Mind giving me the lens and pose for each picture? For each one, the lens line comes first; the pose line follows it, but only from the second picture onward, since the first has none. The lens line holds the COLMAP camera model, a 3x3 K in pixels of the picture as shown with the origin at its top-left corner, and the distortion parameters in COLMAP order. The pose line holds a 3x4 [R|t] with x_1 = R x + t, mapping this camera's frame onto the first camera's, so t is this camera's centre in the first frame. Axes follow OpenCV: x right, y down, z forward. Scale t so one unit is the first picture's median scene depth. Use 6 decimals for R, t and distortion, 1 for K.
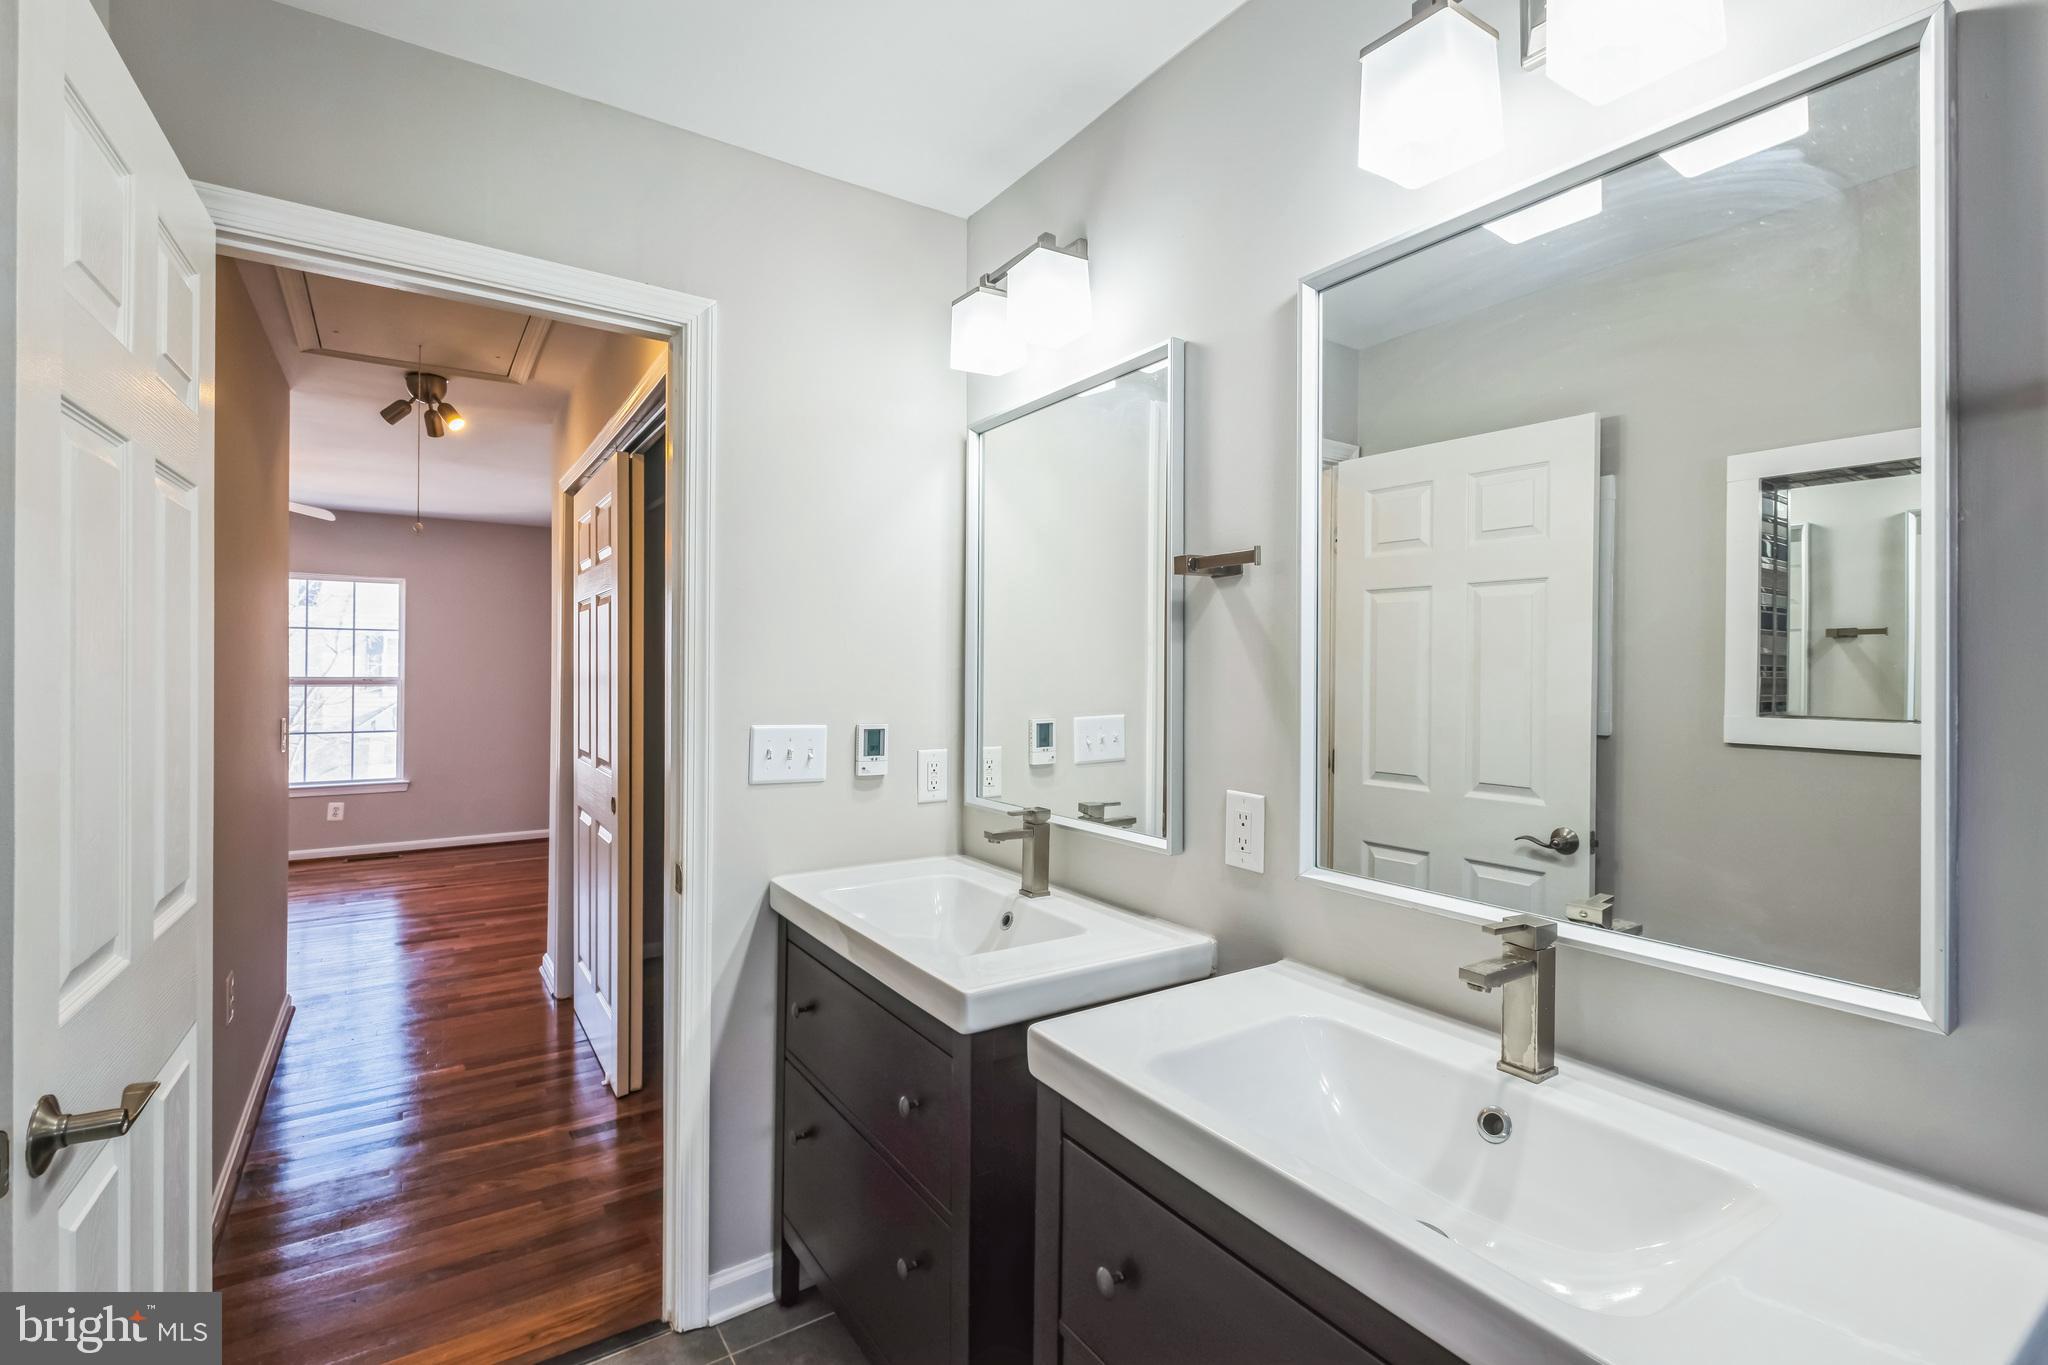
lens RADIAL K [[906.9, 0, 1015.6], [0, 906.9, 672.7], [0, 0, 1]] dist [0.002661, -0.008677]
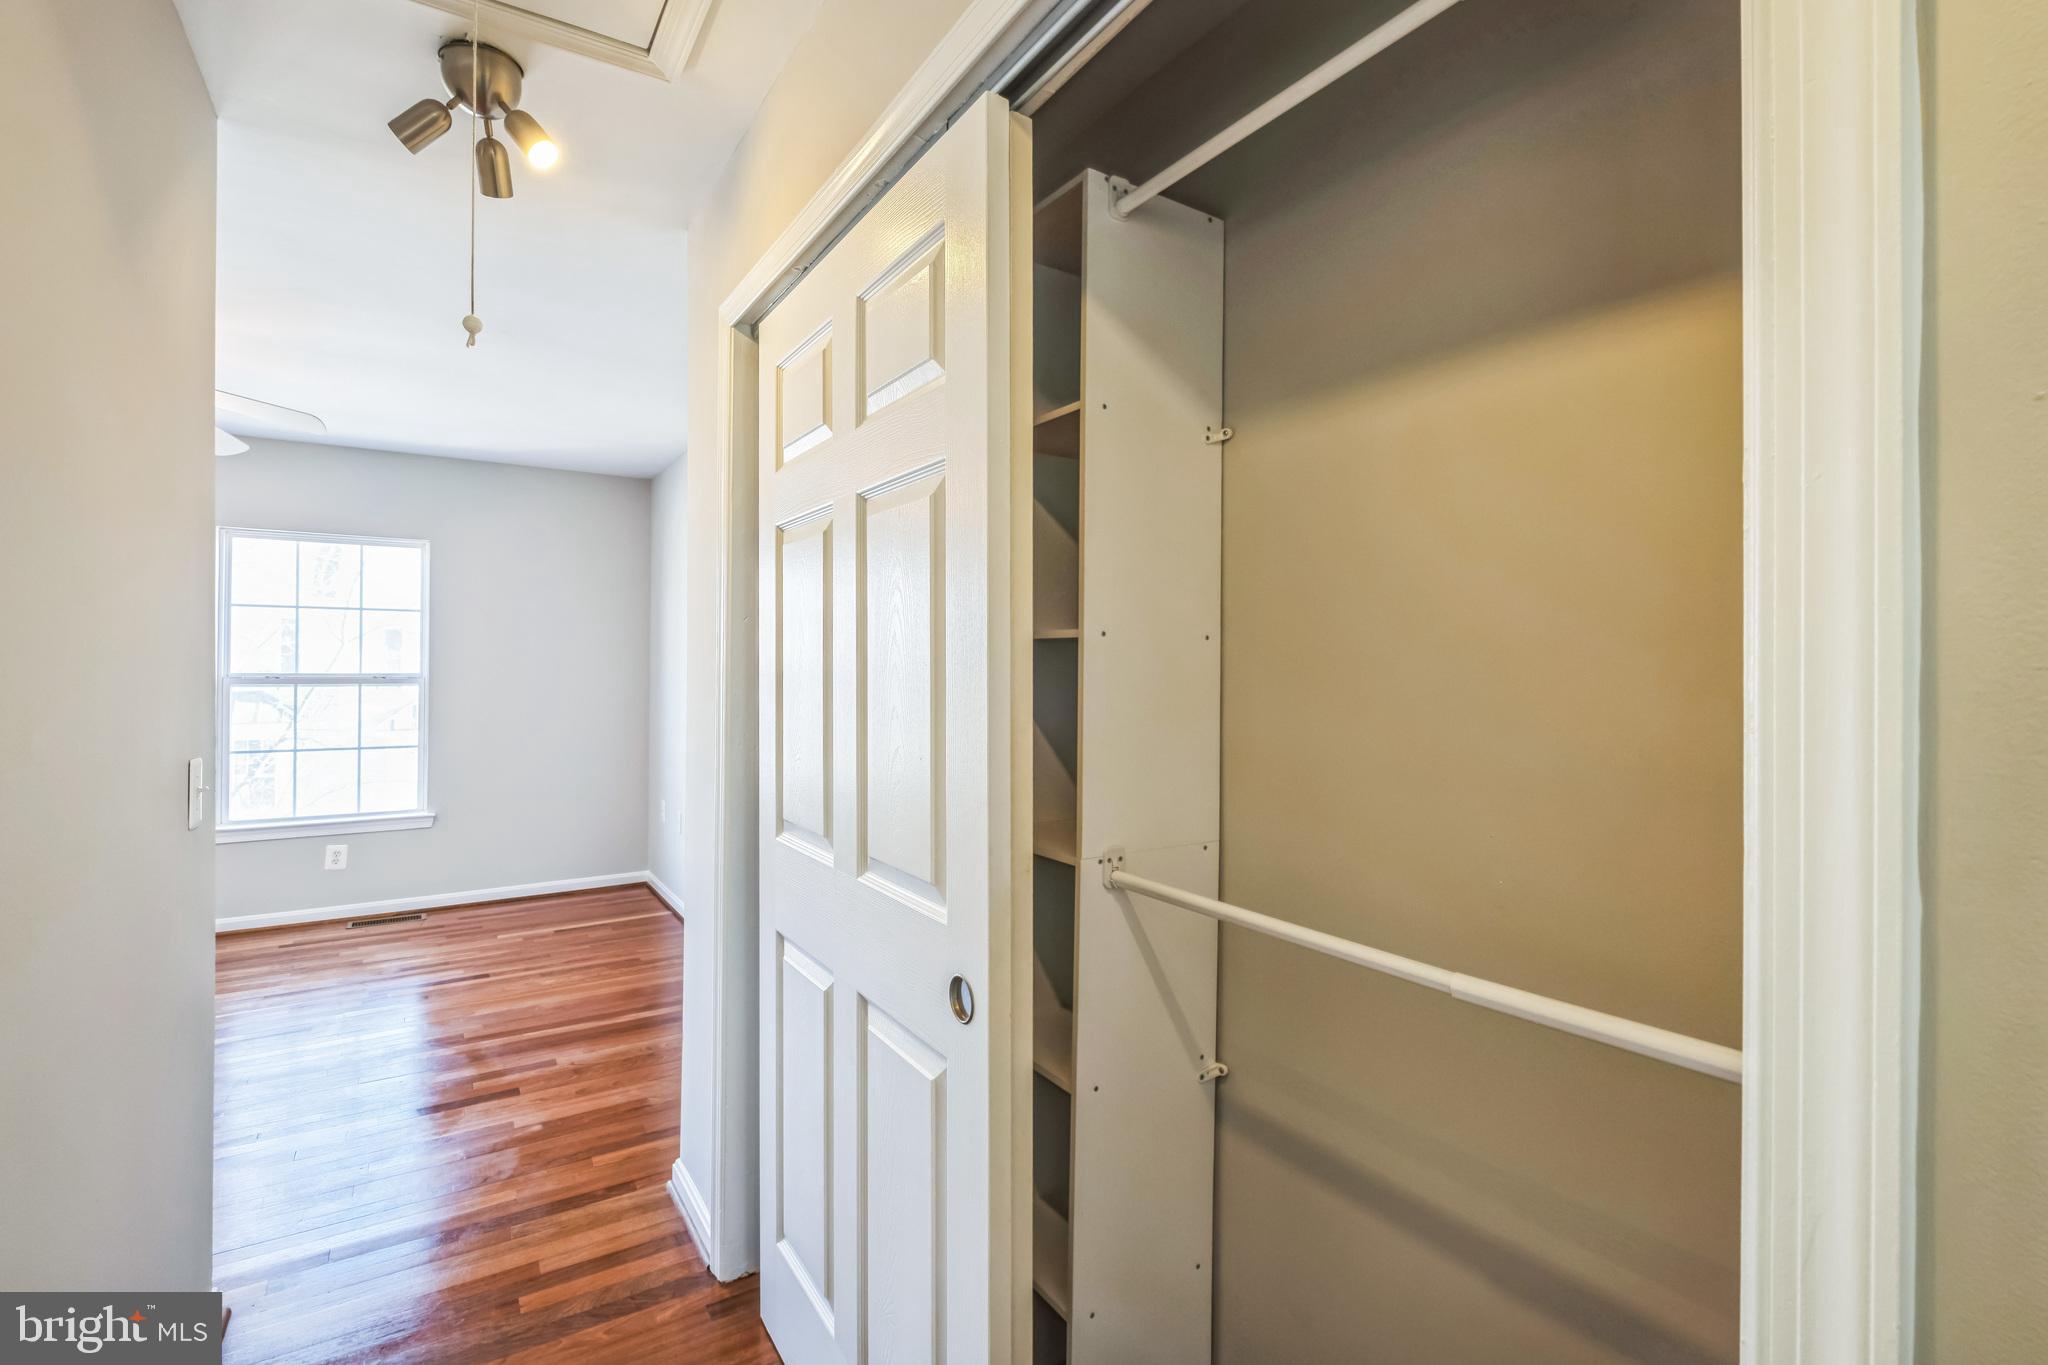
lens RADIAL K [[901.9, 0, 1027.1], [0, 901.9, 657.7], [0, 0, 1]] dist [-0.023835, 0.000174]
pose [[0.999990, -0.004432, -0.000740, -0.270514], [0.004426, 0.999953, -0.008678, 0.001122], [0.000778, 0.008674, 0.999962, 0.398133]]
